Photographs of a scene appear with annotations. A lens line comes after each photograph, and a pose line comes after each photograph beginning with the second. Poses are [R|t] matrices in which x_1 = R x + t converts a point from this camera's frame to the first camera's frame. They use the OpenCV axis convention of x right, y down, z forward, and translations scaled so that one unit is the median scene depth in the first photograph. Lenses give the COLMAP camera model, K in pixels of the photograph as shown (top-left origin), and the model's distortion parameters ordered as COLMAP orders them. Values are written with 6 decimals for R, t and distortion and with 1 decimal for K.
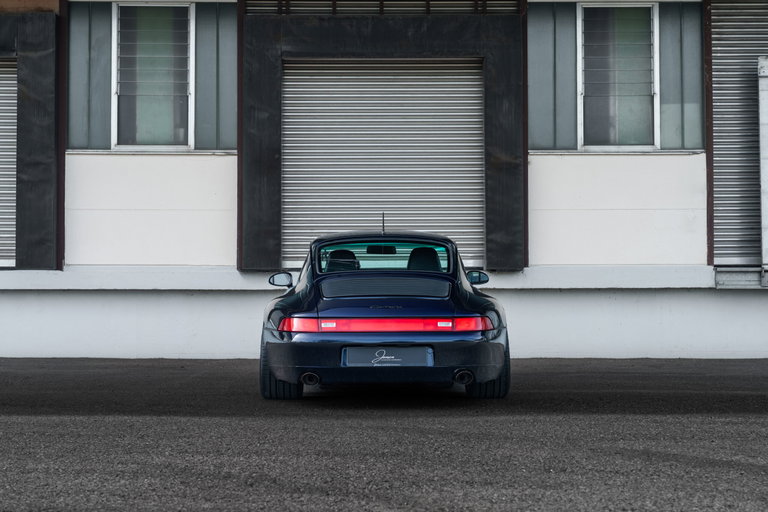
lens RADIAL K [[1165.0, 0, 381.2], [0, 1165.0, 250.2], [0, 0, 1]] dist [0.014668, 0.000000]
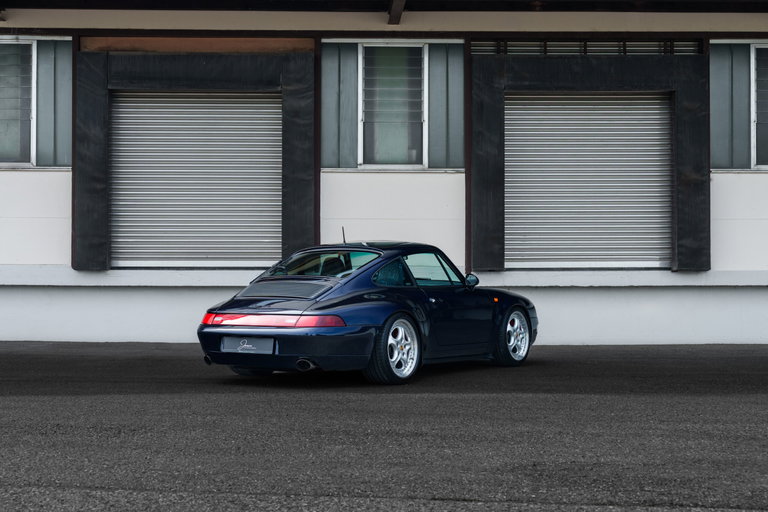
lens RADIAL K [[1106.3, 0, 384.1], [0, 1106.3, 261.2], [0, 0, 1]] dist [-0.000305, 0.000000]
pose [[0.999984, 0.000563, 0.005589, -0.212430], [-0.000621, 0.999944, 0.010529, -0.003741], [-0.005582, -0.010532, 0.999929, -0.123141]]
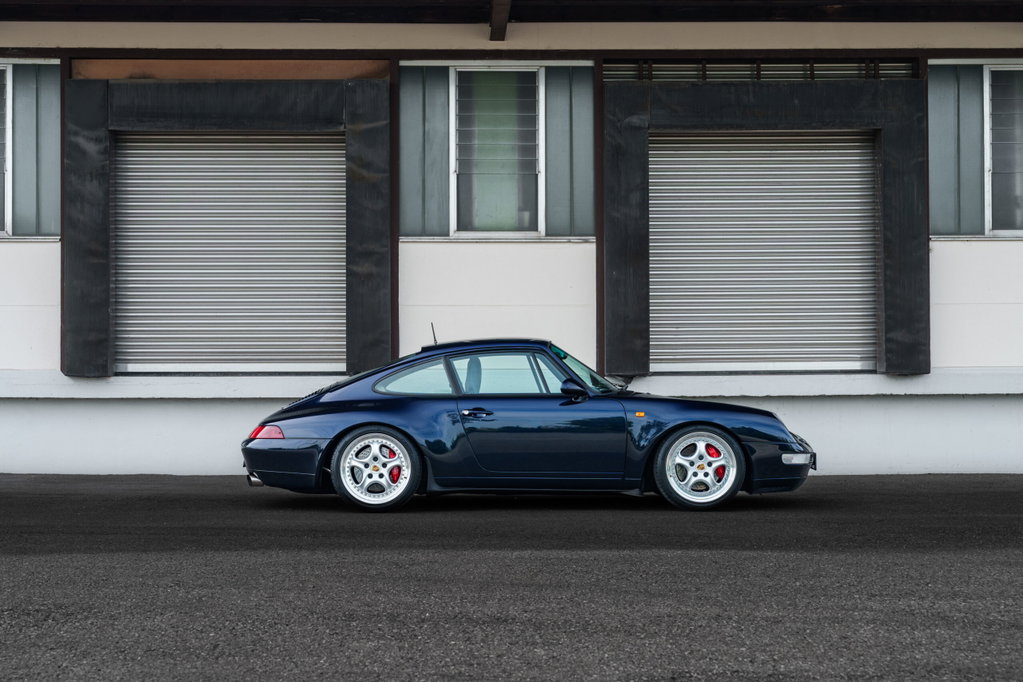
lens RADIAL K [[1390.8, 0, 504.1], [0, 1390.8, 367.9], [0, 0, 1]] dist [0.000188, 0.000000]
pose [[0.999991, -0.003723, 0.001832, -0.194424], [0.003703, 0.999933, 0.010975, 0.000450], [-0.001872, -0.010968, 0.999938, -0.038134]]
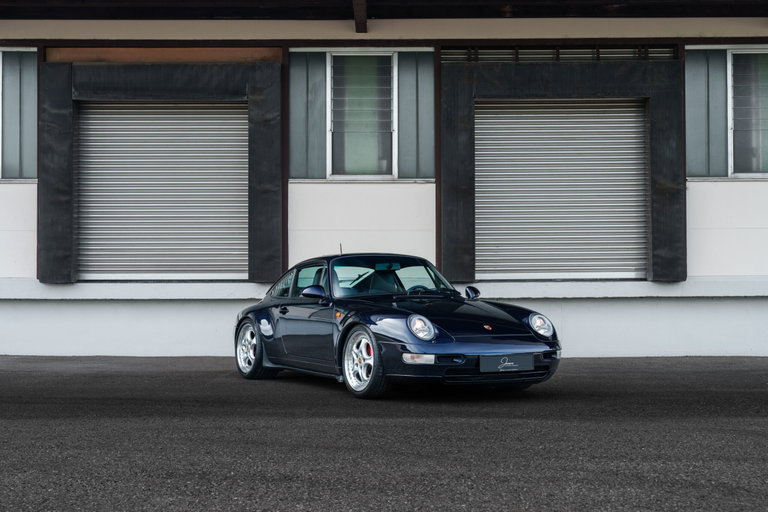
lens RADIAL K [[1004.3, 0, 393.4], [0, 1004.3, 269.2], [0, 0, 1]] dist [0.005056, 0.000000]
pose [[0.999886, -0.003700, -0.014668, -0.151299], [0.003764, 0.999983, 0.004354, 0.000005], [0.014652, -0.004409, 0.999883, -0.003251]]
